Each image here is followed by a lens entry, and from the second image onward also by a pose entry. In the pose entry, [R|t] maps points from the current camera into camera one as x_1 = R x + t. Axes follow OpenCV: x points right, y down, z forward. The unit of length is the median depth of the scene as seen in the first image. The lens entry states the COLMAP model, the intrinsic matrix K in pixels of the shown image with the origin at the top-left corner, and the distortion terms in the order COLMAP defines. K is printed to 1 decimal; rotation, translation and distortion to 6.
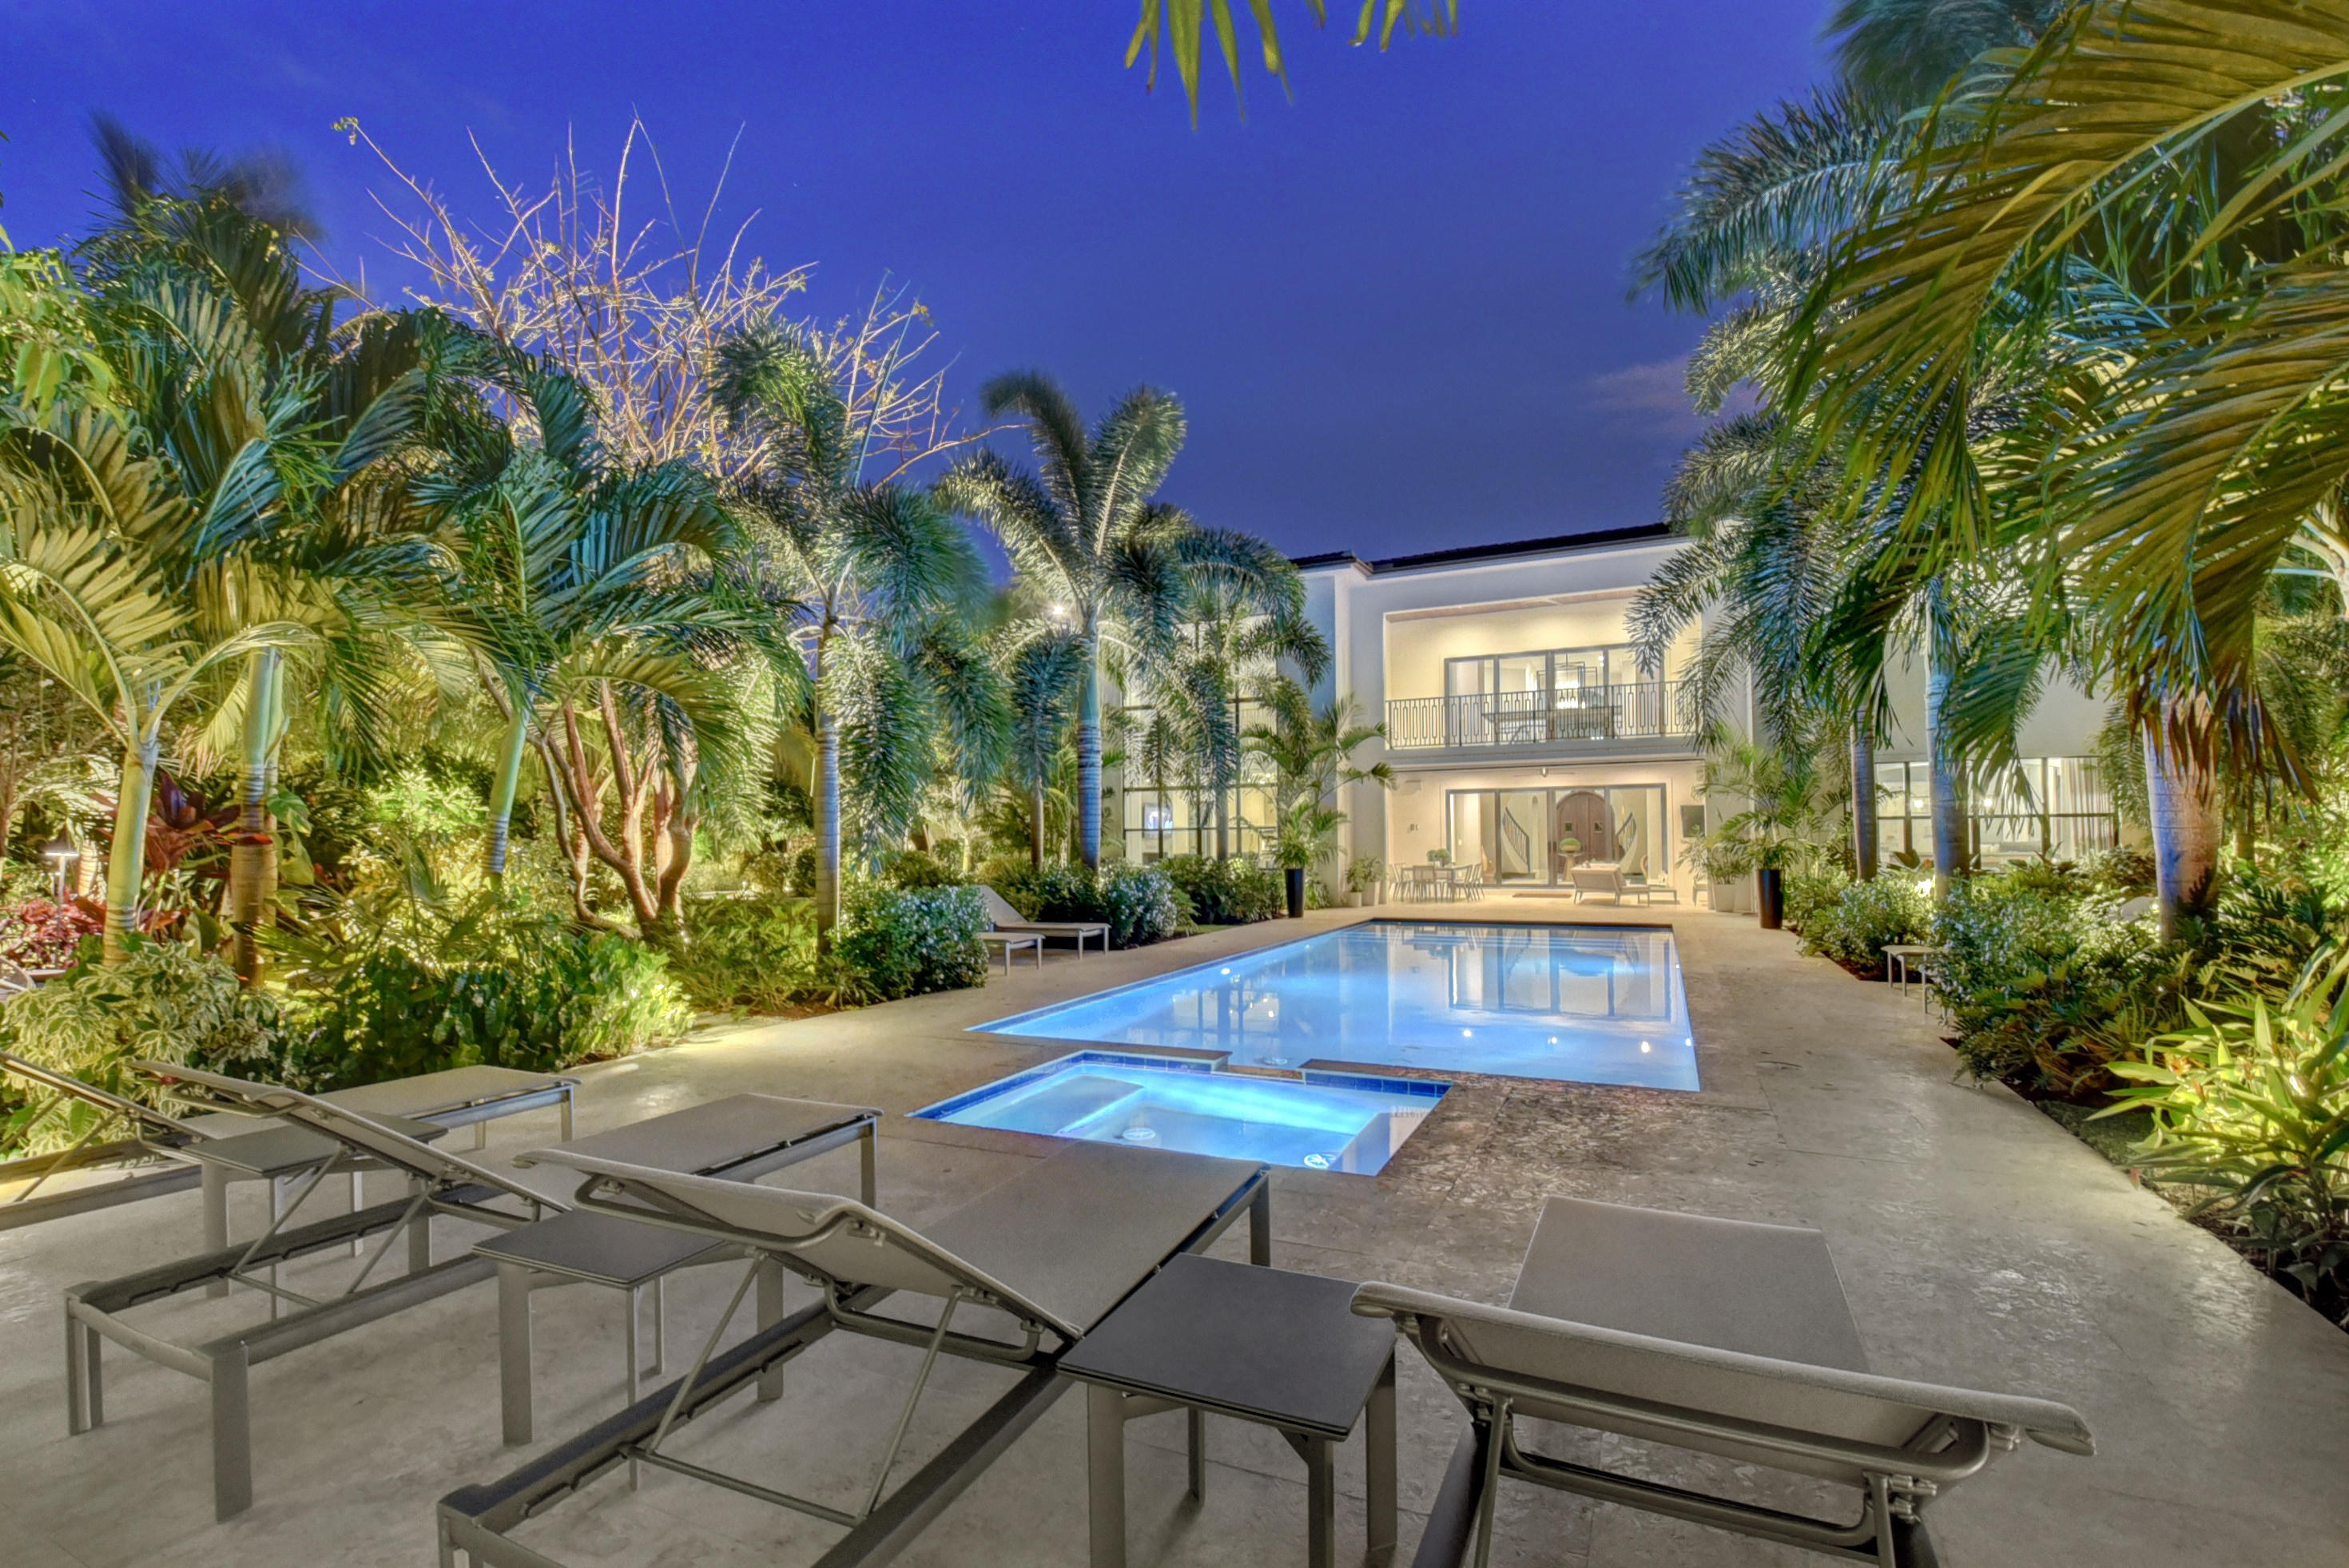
lens RADIAL K [[1032.5, 0, 1161.0], [0, 1032.5, 825.4], [0, 0, 1]] dist [-0.015877, -0.000024]
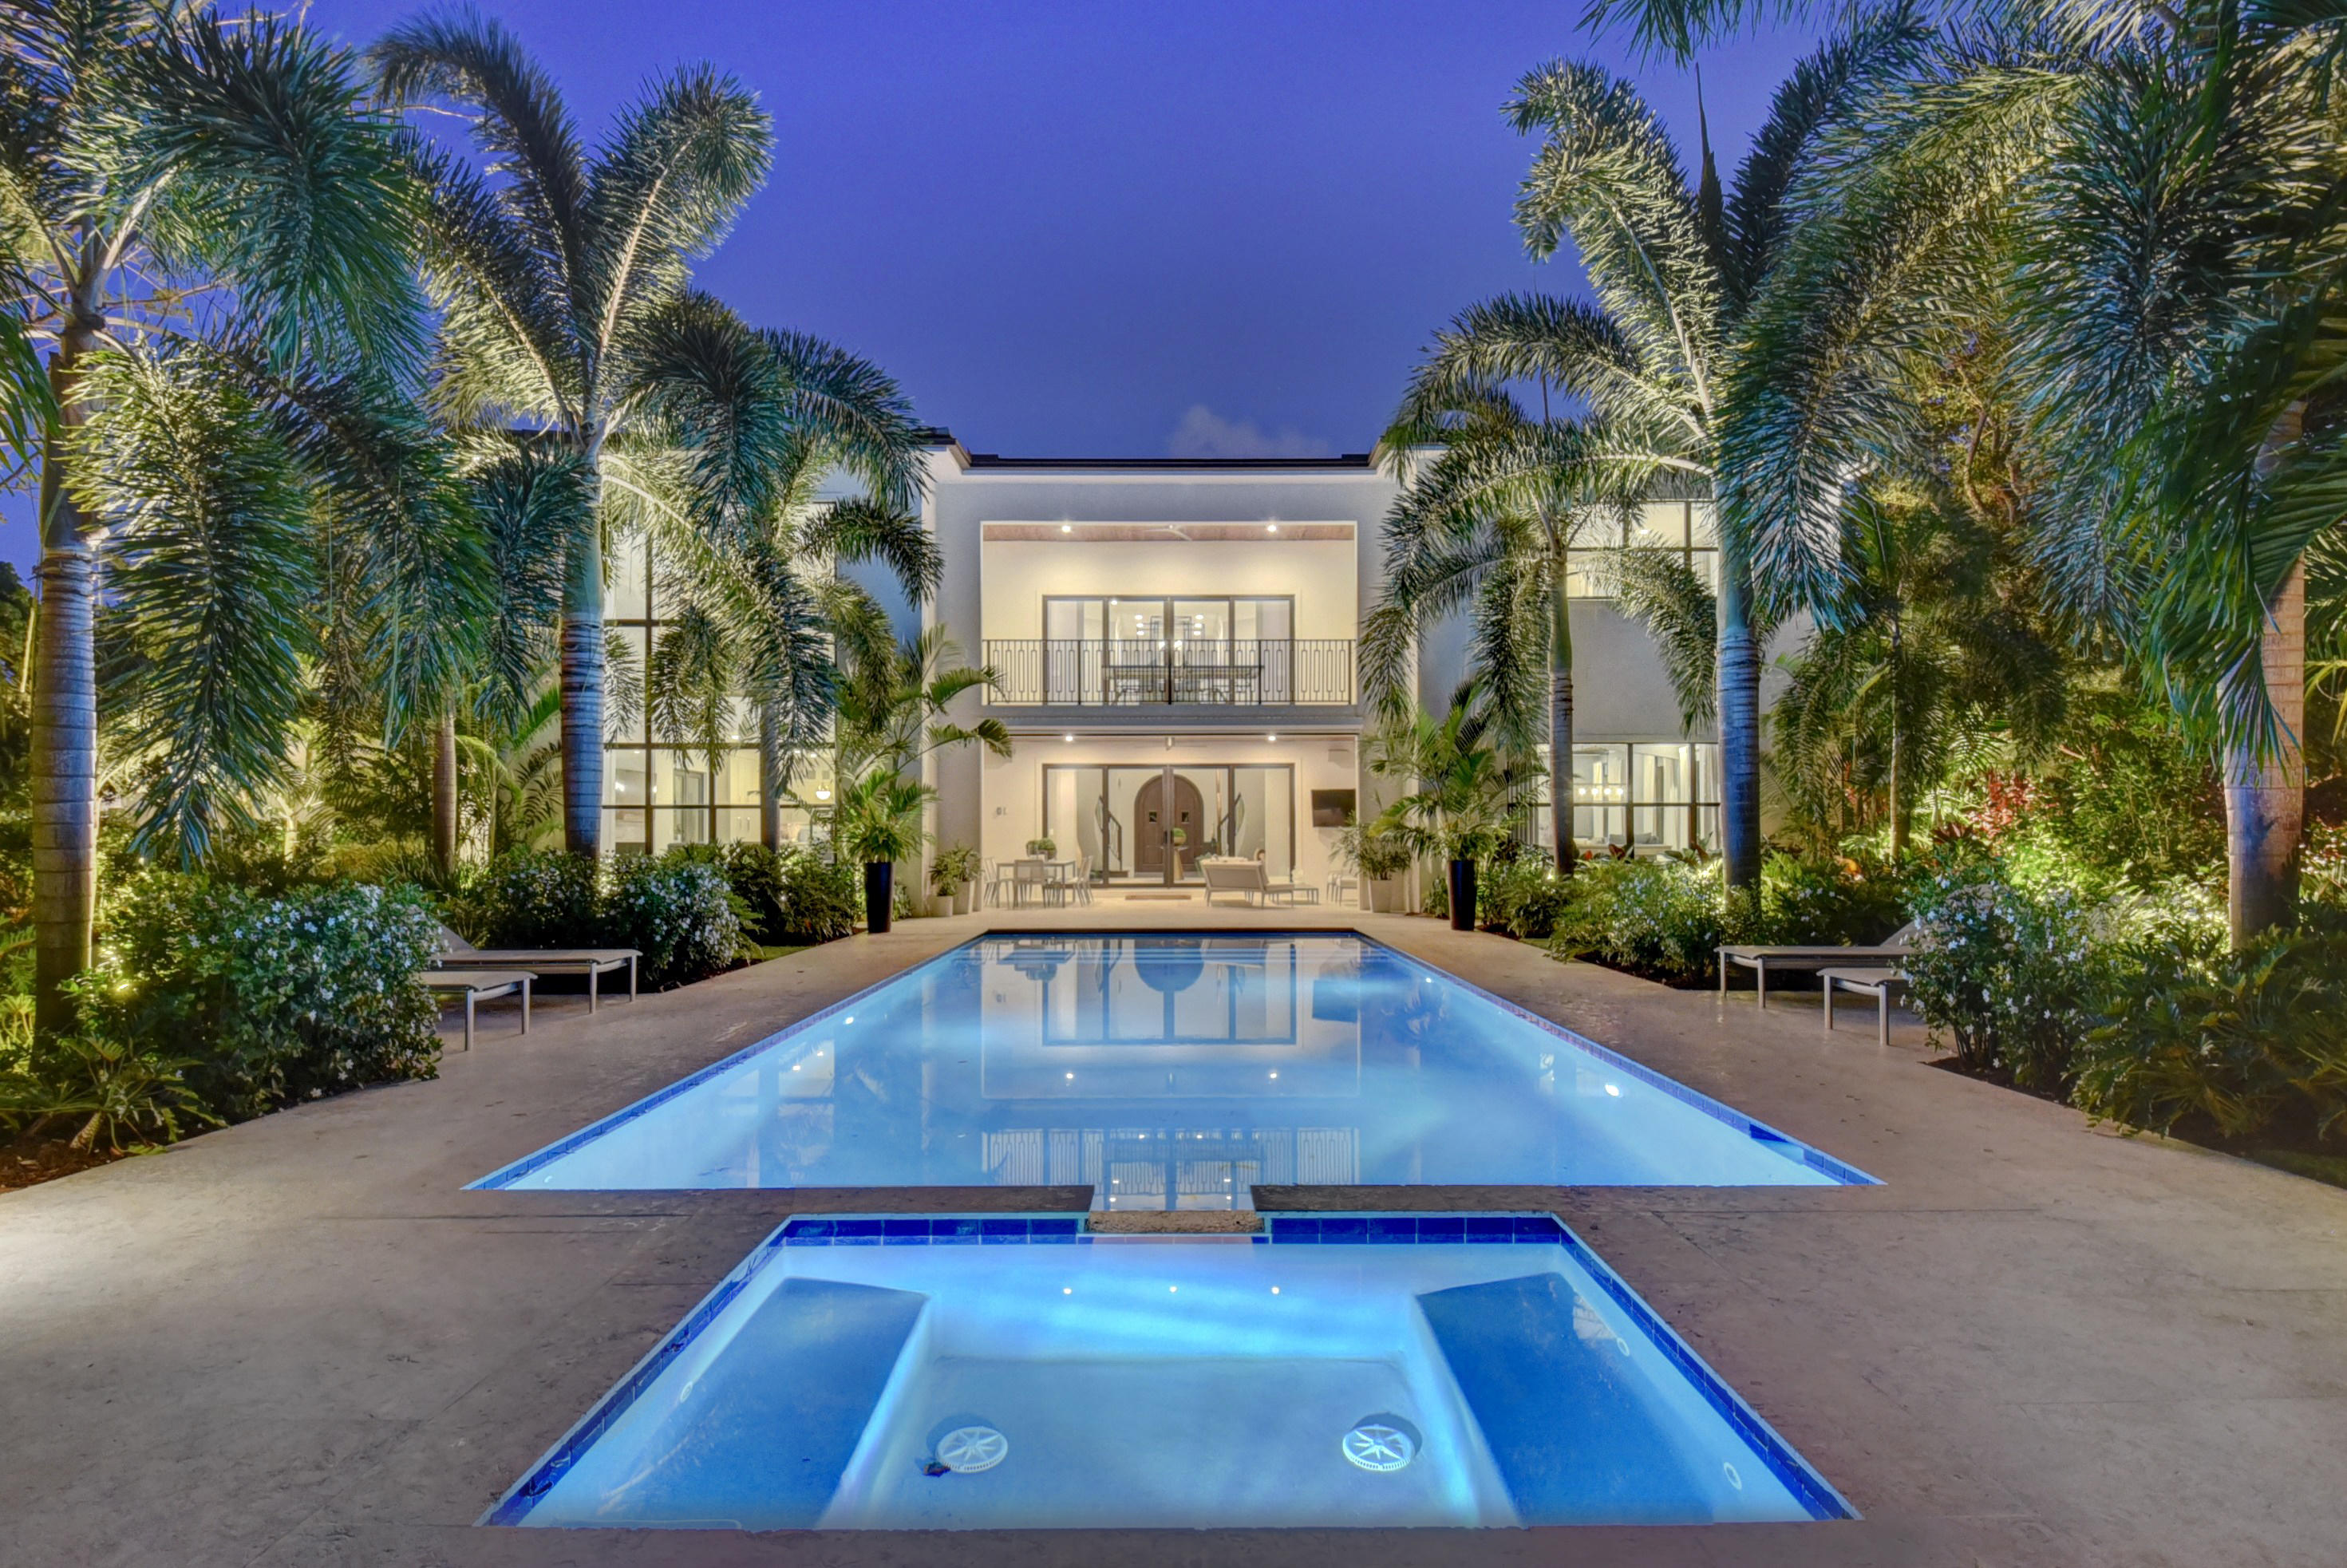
lens RADIAL K [[1266.6, 0, 1179.6], [0, 1266.6, 826.6], [0, 0, 1]] dist [0.009135, -0.026620]
pose [[0.901422, 0.010765, 0.432808, -0.075423], [-0.013483, 0.999904, 0.003211, 0.015439], [-0.432732, -0.008730, 0.901480, 0.177199]]
